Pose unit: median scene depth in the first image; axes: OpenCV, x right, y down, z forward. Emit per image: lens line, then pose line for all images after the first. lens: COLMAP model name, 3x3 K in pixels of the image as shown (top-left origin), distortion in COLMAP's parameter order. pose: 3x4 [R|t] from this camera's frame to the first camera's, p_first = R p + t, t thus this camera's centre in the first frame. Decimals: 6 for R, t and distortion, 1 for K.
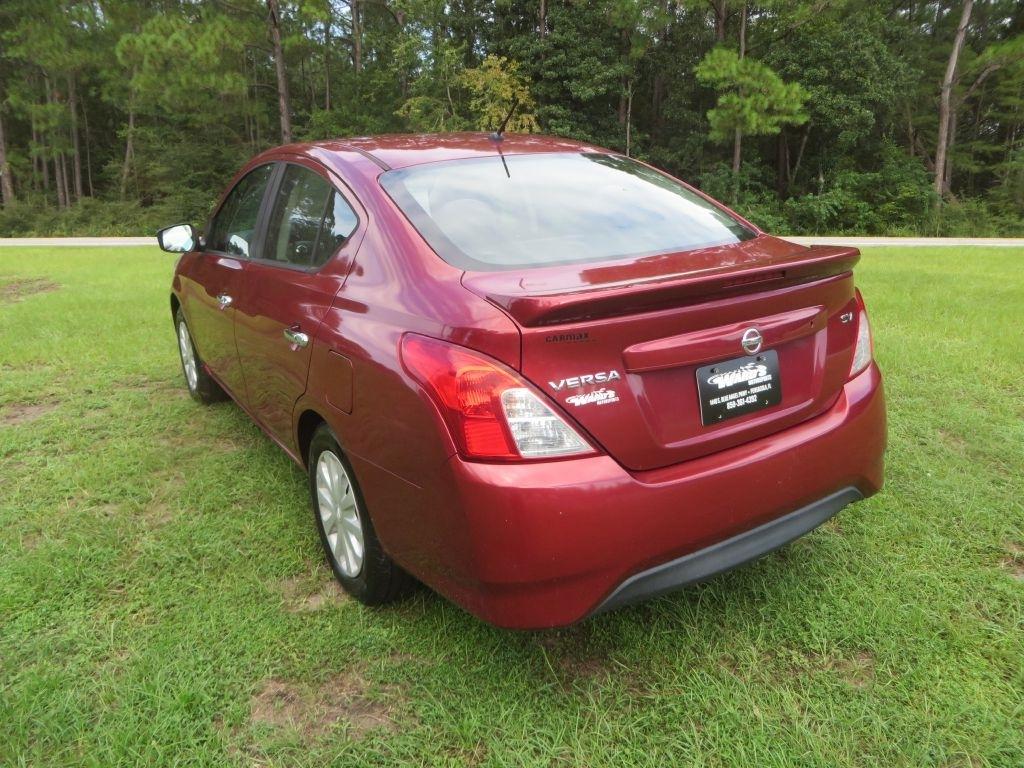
lens RADIAL K [[773.5, 0, 515.6], [0, 773.5, 388.4], [0, 0, 1]] dist [-0.039203, 0.016203]
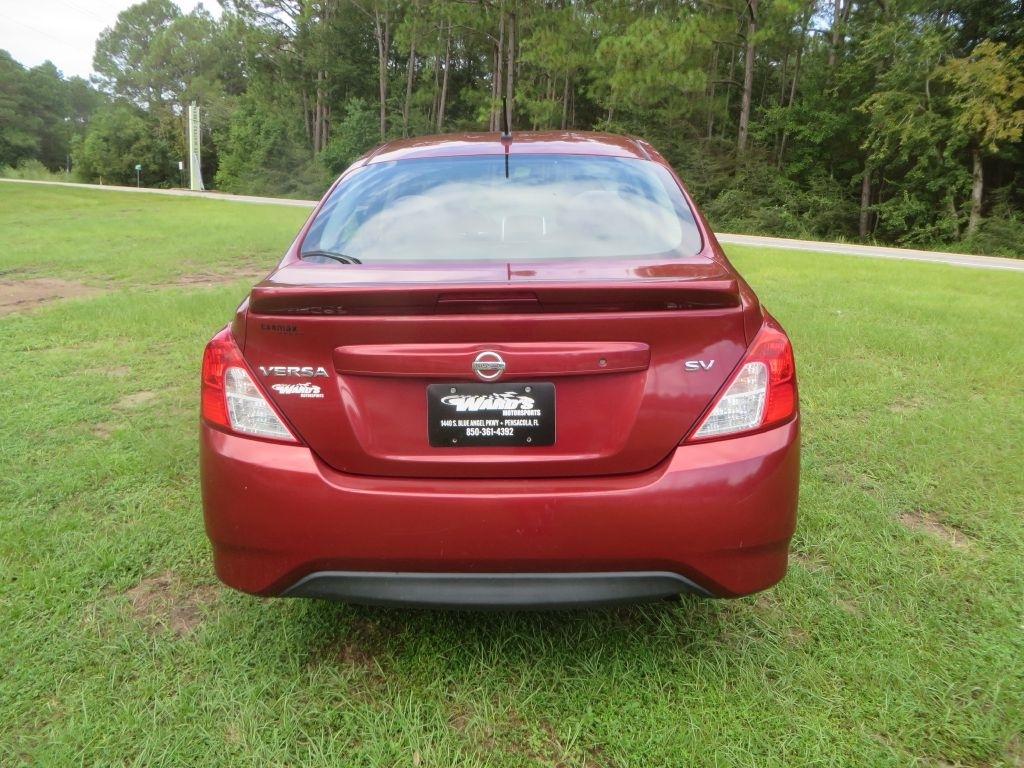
lens RADIAL K [[773.5, 0, 511.8], [0, 773.5, 385.1], [0, 0, 1]] dist [-0.039203, 0.016203]
pose [[0.825495, 0.180528, -0.534760, 0.639698], [-0.179911, 0.982207, 0.053858, -0.072454], [0.534968, 0.051750, 0.843286, 0.202218]]
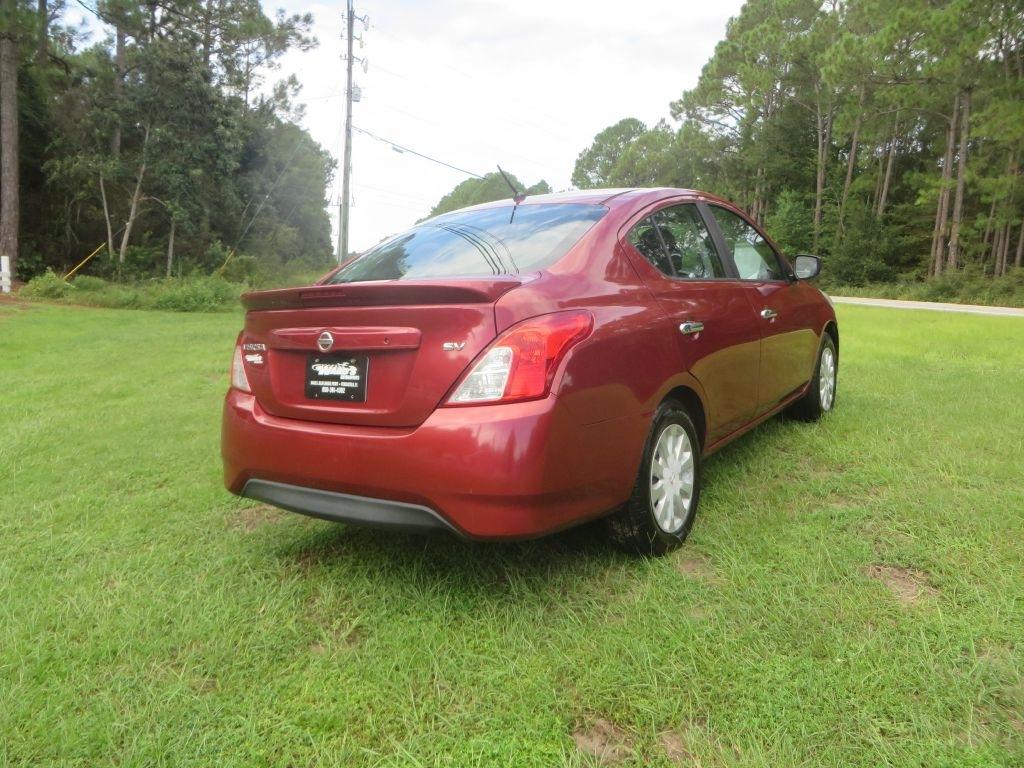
lens RADIAL K [[773.5, 0, 513.4], [0, 773.5, 381.4], [0, 0, 1]] dist [-0.039203, 0.016203]
pose [[0.399972, 0.143008, -0.905302, 1.287823], [-0.231658, 0.971454, 0.051109, -0.107769], [0.886768, 0.189278, 0.421683, 0.583071]]
